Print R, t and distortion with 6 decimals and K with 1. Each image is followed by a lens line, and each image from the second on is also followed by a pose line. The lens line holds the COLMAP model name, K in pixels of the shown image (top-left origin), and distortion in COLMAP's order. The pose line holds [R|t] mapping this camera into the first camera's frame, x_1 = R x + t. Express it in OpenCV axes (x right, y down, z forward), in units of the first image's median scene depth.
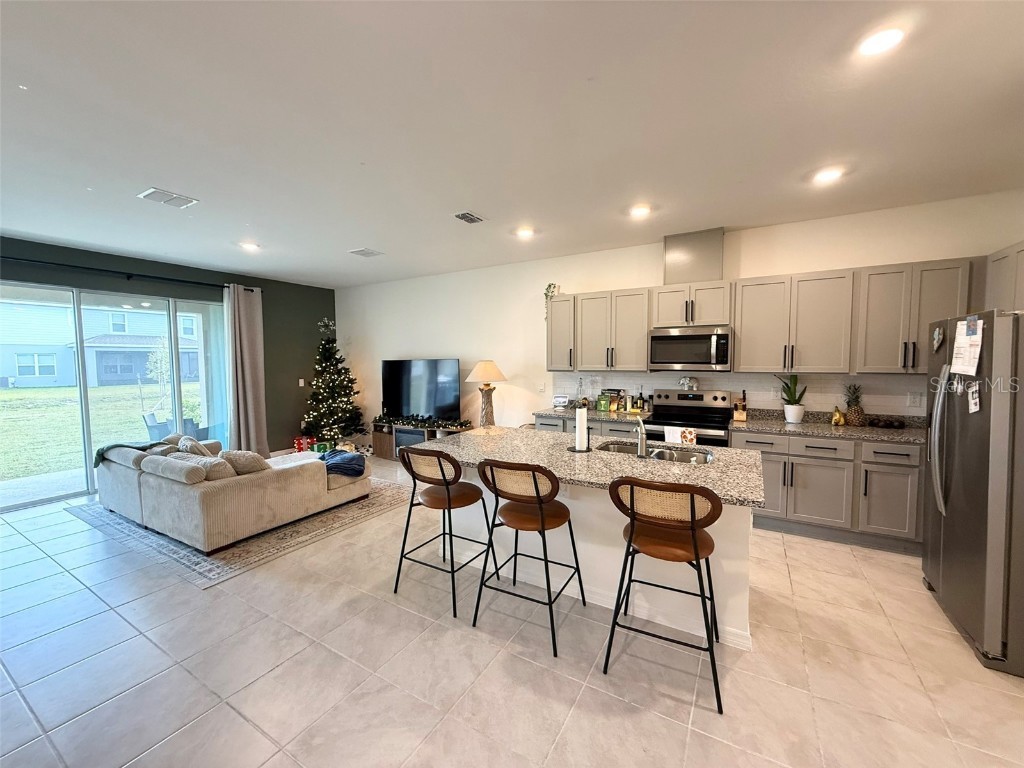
lens RADIAL K [[409.6, 0, 508.3], [0, 409.6, 382.3], [0, 0, 1]] dist [0.001350, -0.000559]
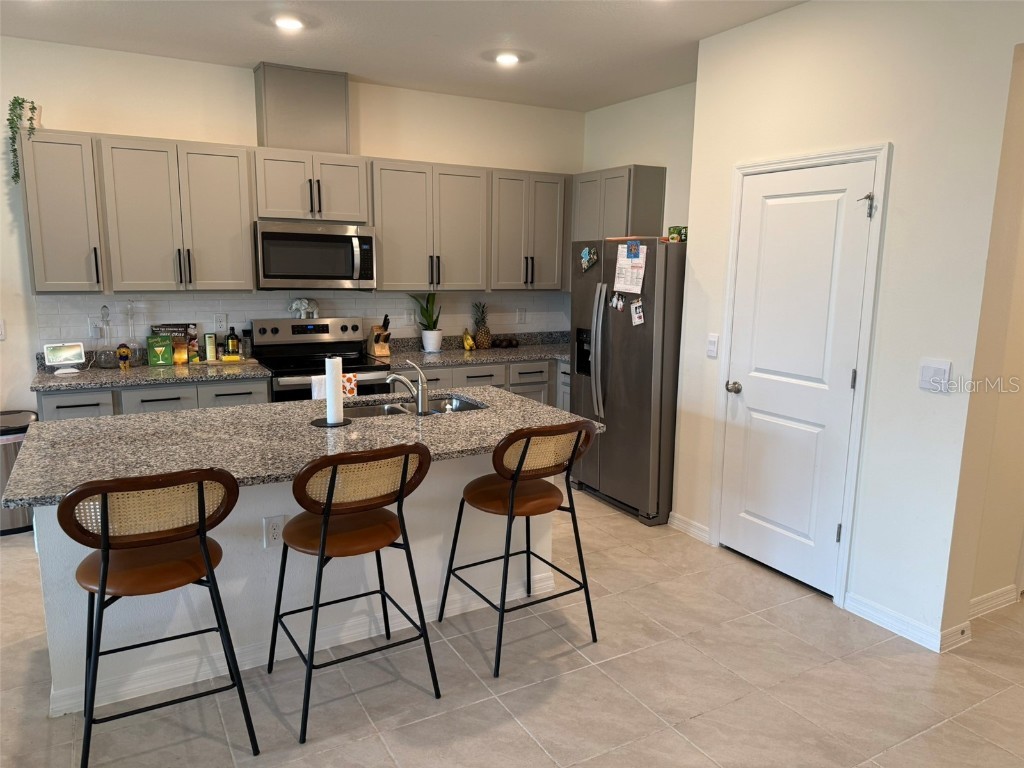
lens RADIAL K [[718.6, 0, 513.0], [0, 718.6, 393.0], [0, 0, 1]] dist [0.060181, -0.061858]
pose [[0.494186, -0.142971, 0.857519, -0.416832], [0.030484, 0.988628, 0.147263, -0.023968], [-0.868821, -0.046635, 0.492924, 0.137443]]
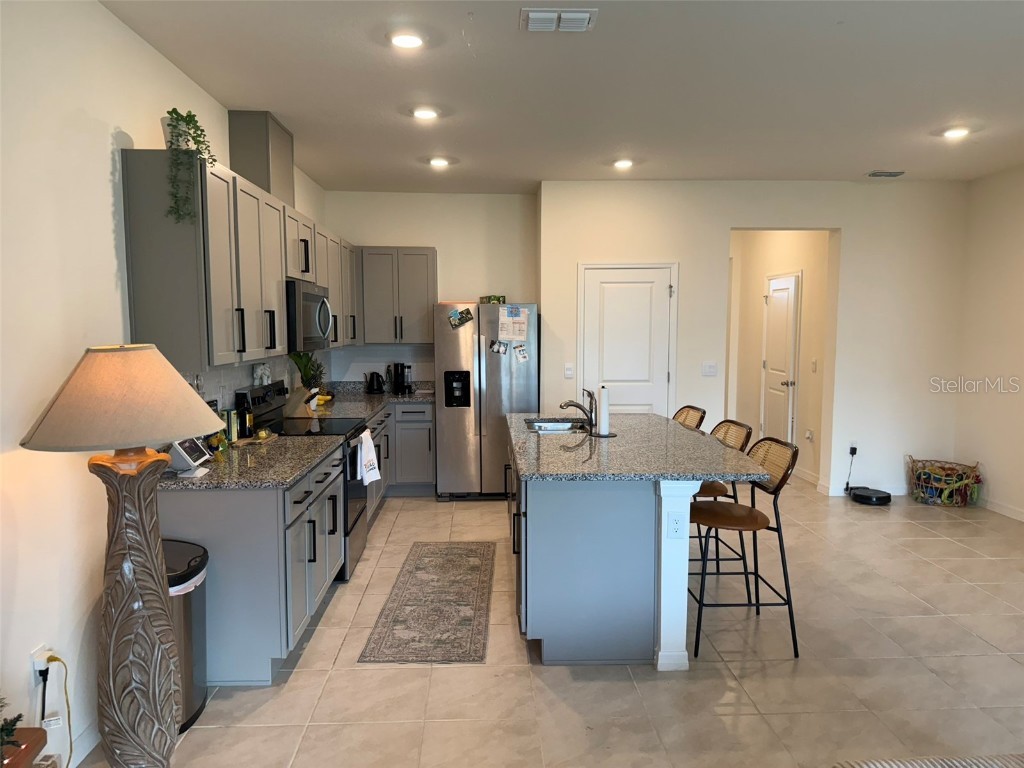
lens RADIAL K [[718.6, 0, 514.5], [0, 718.6, 389.1], [0, 0, 1]] dist [0.060181, -0.061858]
pose [[-0.552204, -0.070033, 0.830762, -0.655865], [0.051052, 0.991755, 0.117538, -0.082880], [-0.832144, 0.107317, -0.544076, 1.307069]]
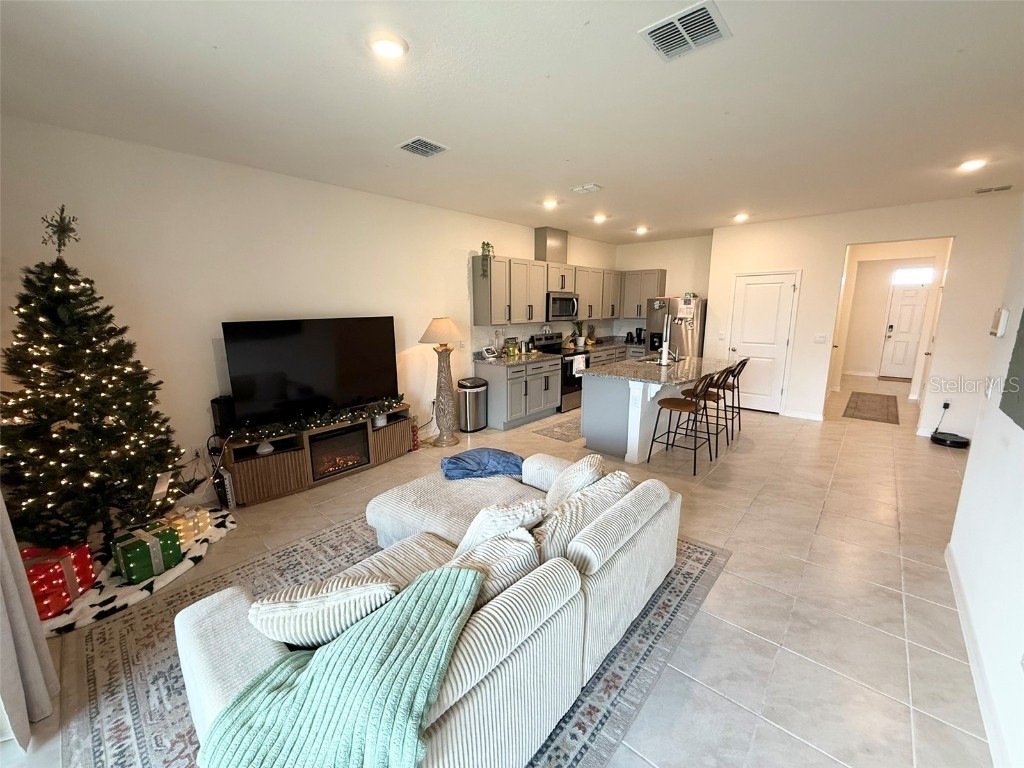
lens RADIAL K [[409.6, 0, 508.6], [0, 409.6, 385.9], [0, 0, 1]] dist [0.001350, -0.000559]
pose [[0.194863, -0.183853, 0.963445, -1.131973], [0.059764, 0.982675, 0.175435, -0.068259], [-0.979008, 0.023394, 0.202474, 0.858612]]
